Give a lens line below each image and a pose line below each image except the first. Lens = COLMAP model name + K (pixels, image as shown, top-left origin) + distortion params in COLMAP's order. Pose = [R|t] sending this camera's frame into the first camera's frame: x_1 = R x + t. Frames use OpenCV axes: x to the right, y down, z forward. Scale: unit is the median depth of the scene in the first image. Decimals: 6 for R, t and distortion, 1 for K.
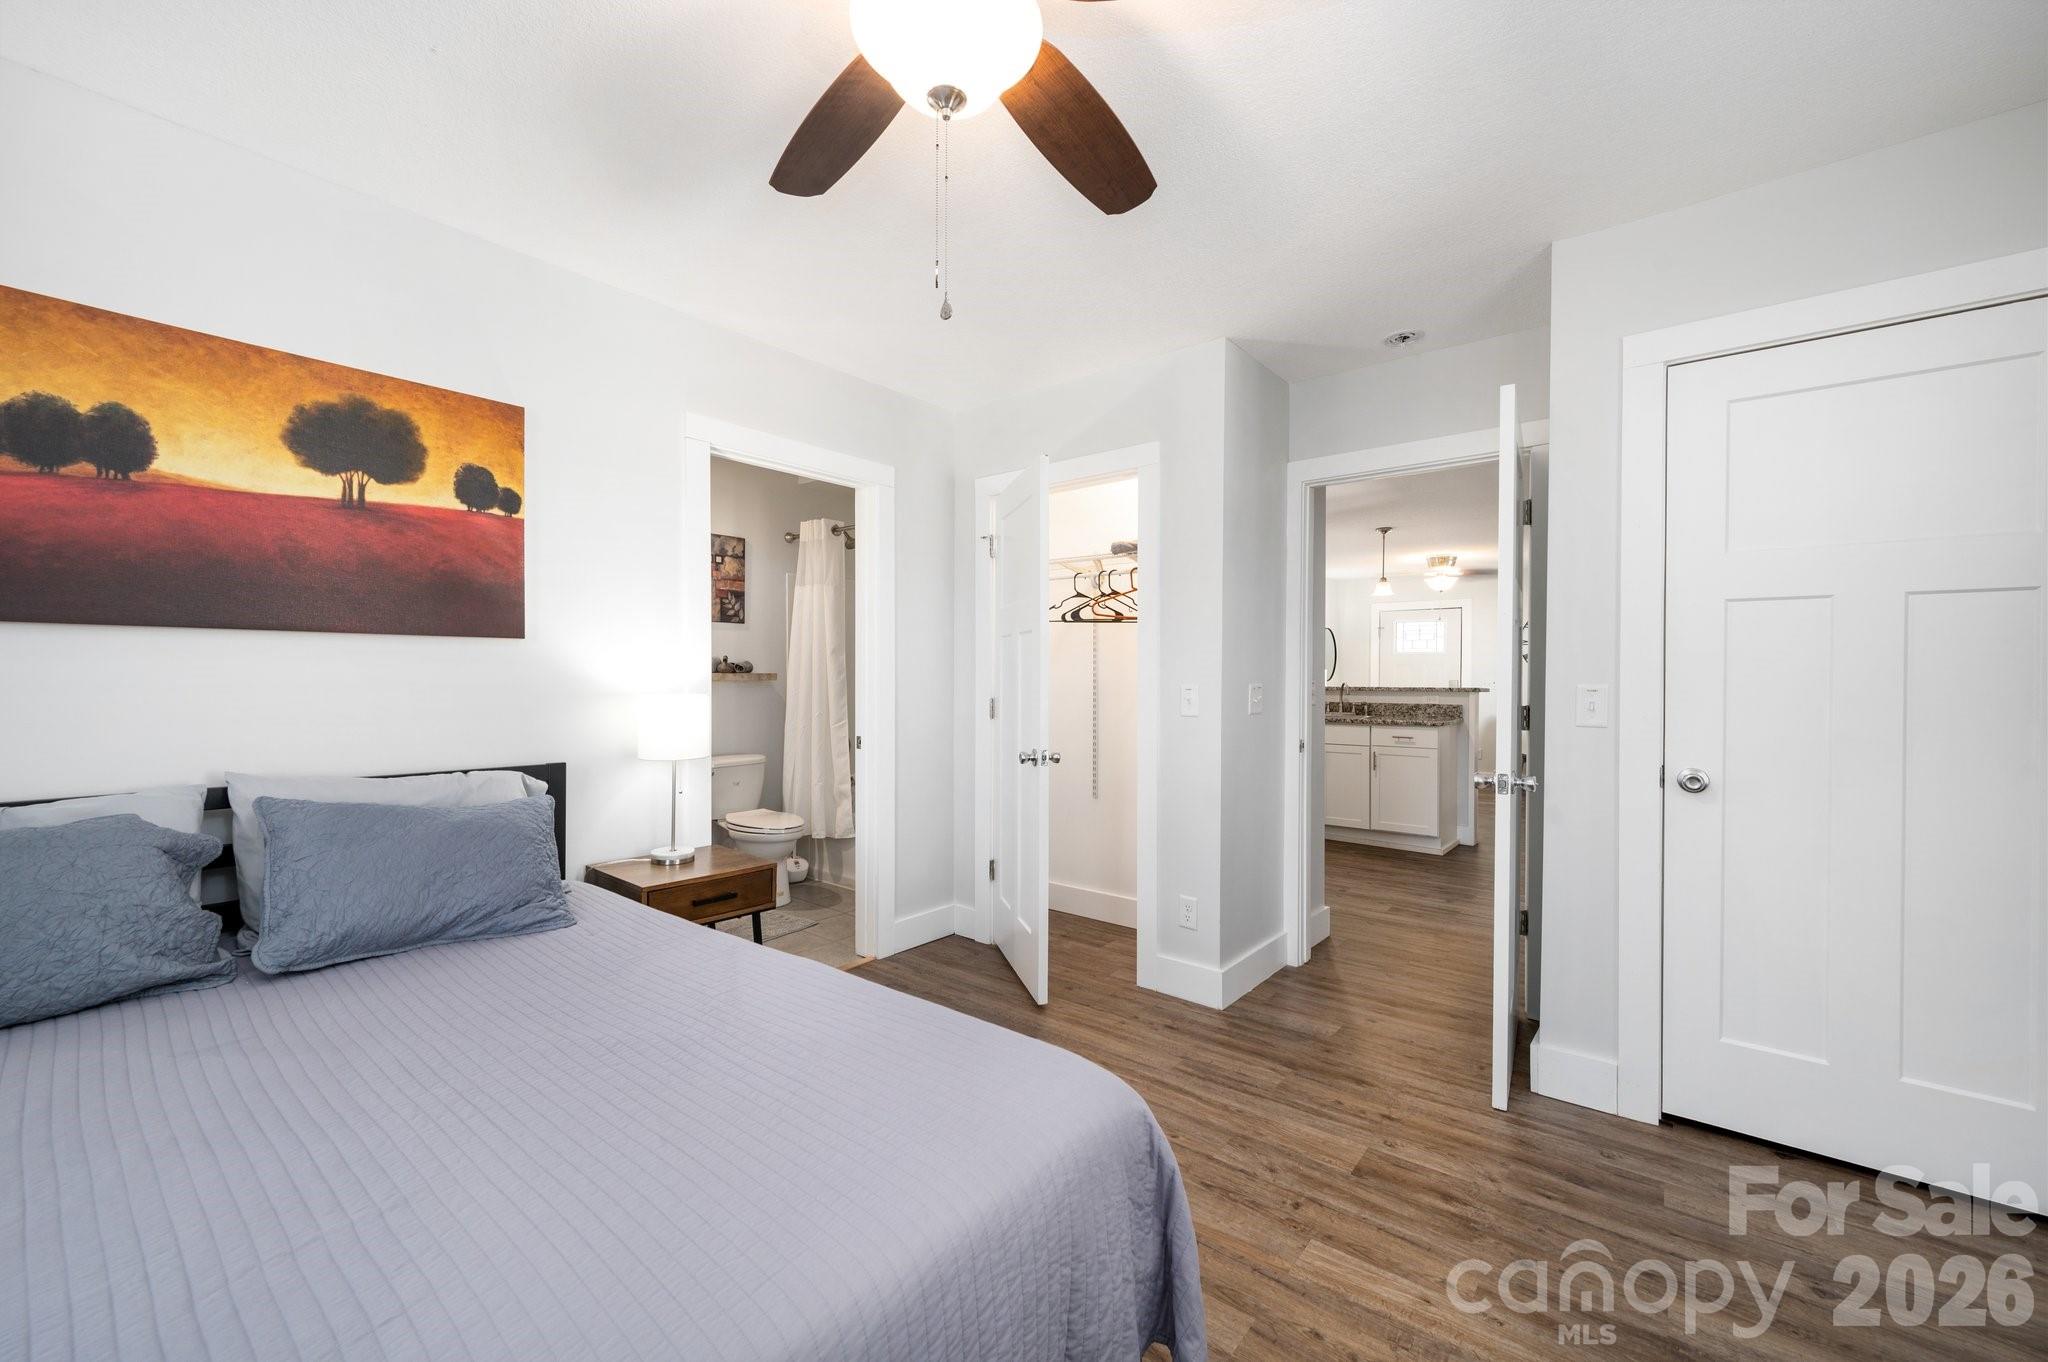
lens RADIAL K [[815.3, 0, 1014.3], [0, 815.3, 684.3], [0, 0, 1]] dist [-0.005768, -0.001032]
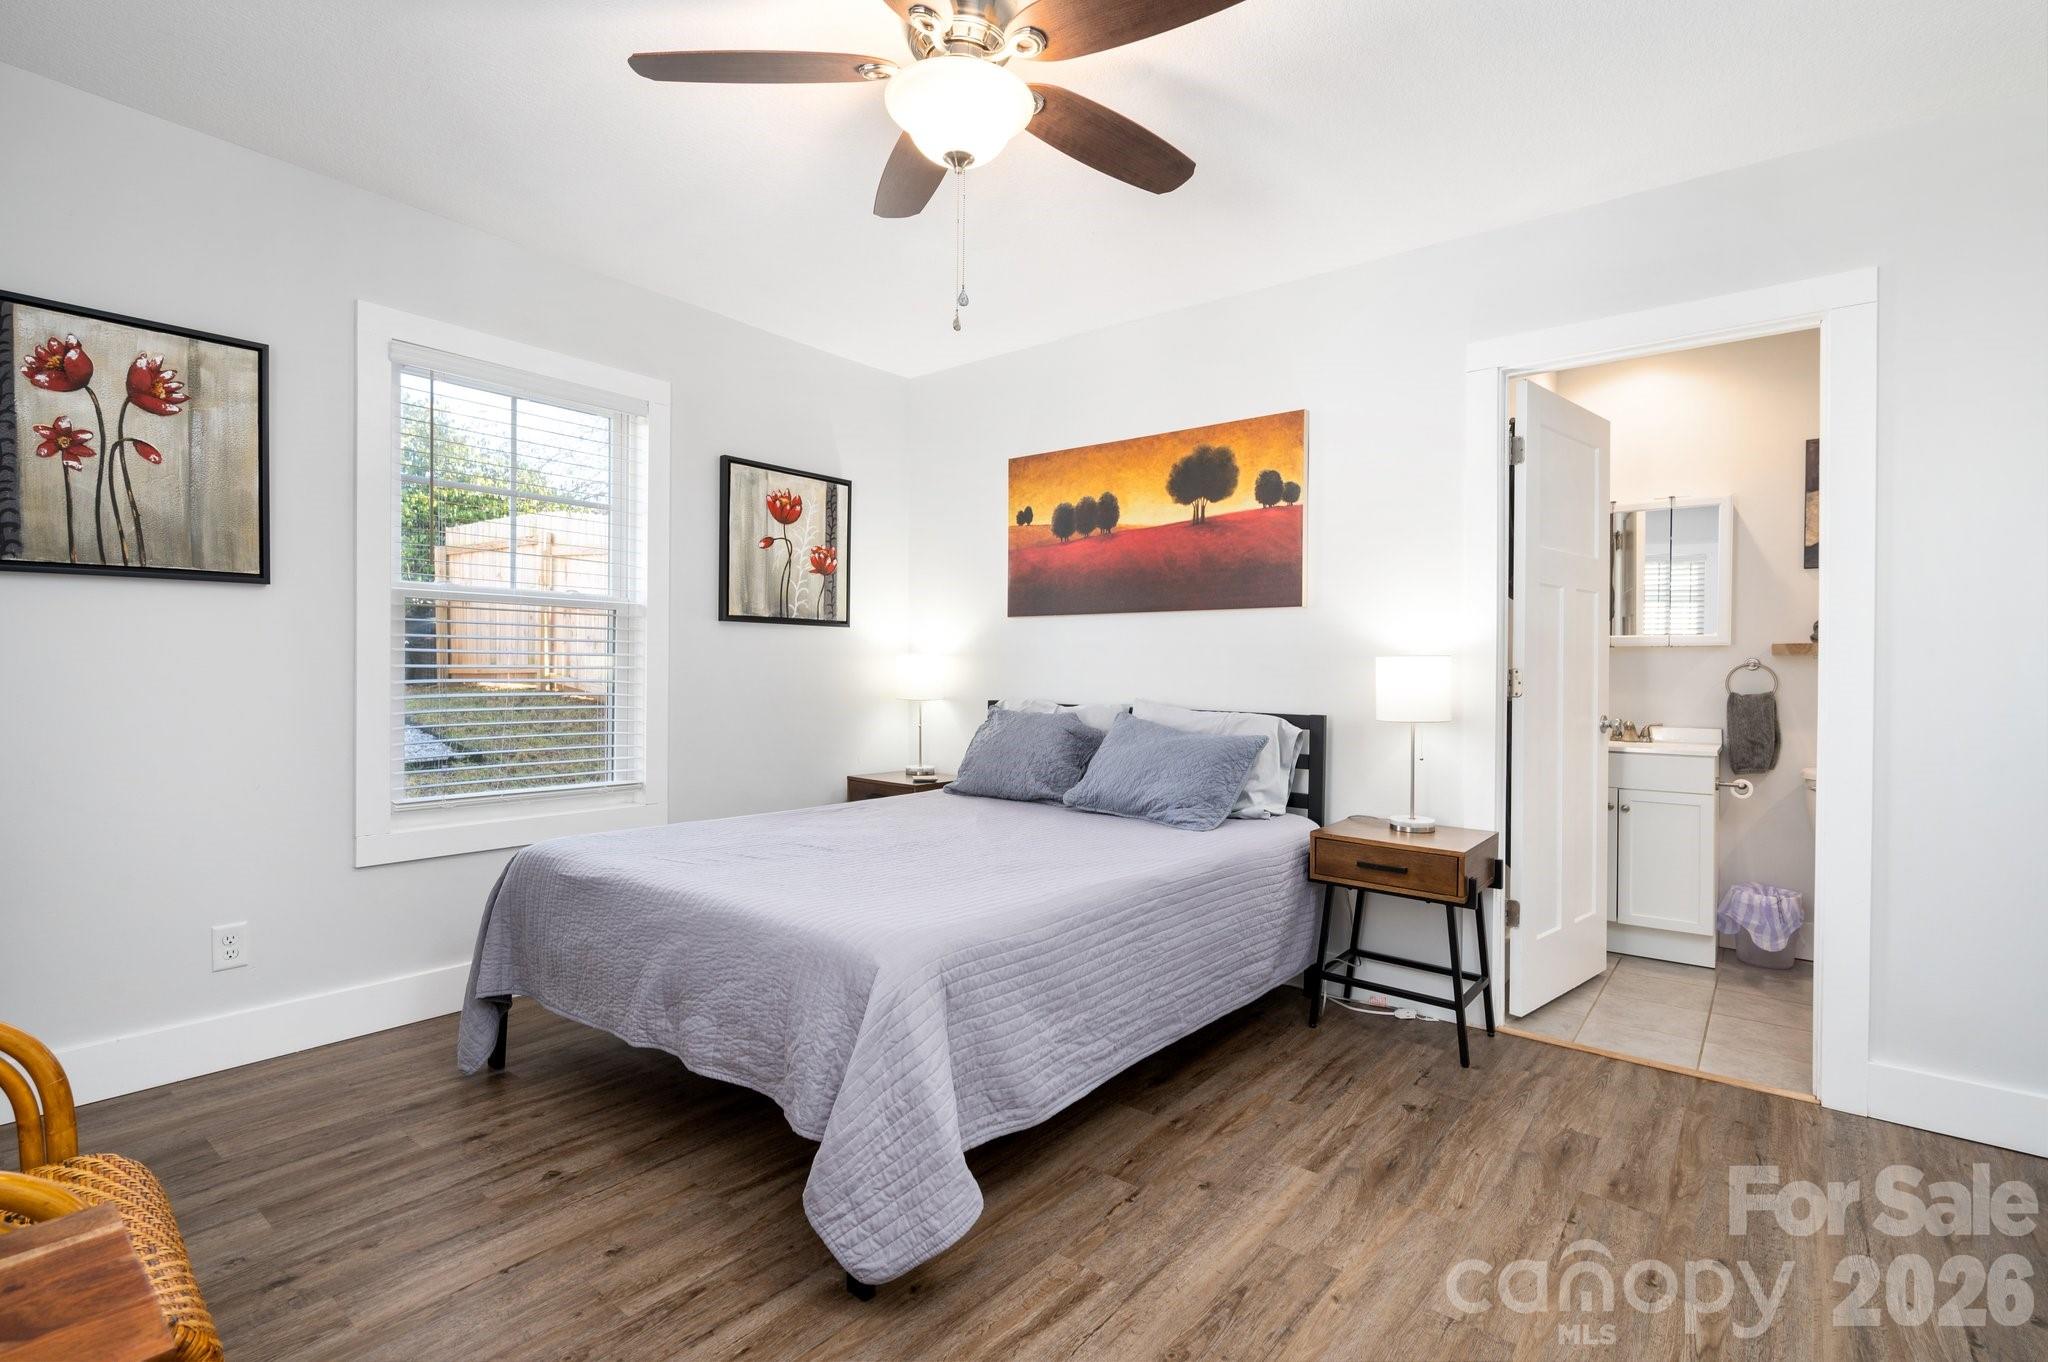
lens RADIAL K [[945.7, 0, 1022.4], [0, 945.7, 676.8], [0, 0, 1]] dist [-0.002711, -0.000322]
pose [[0.013198, 0.004523, -0.999903, 0.849546], [-0.020314, 0.999785, 0.004255, 0.053462], [0.999707, 0.020255, 0.013287, 0.655150]]
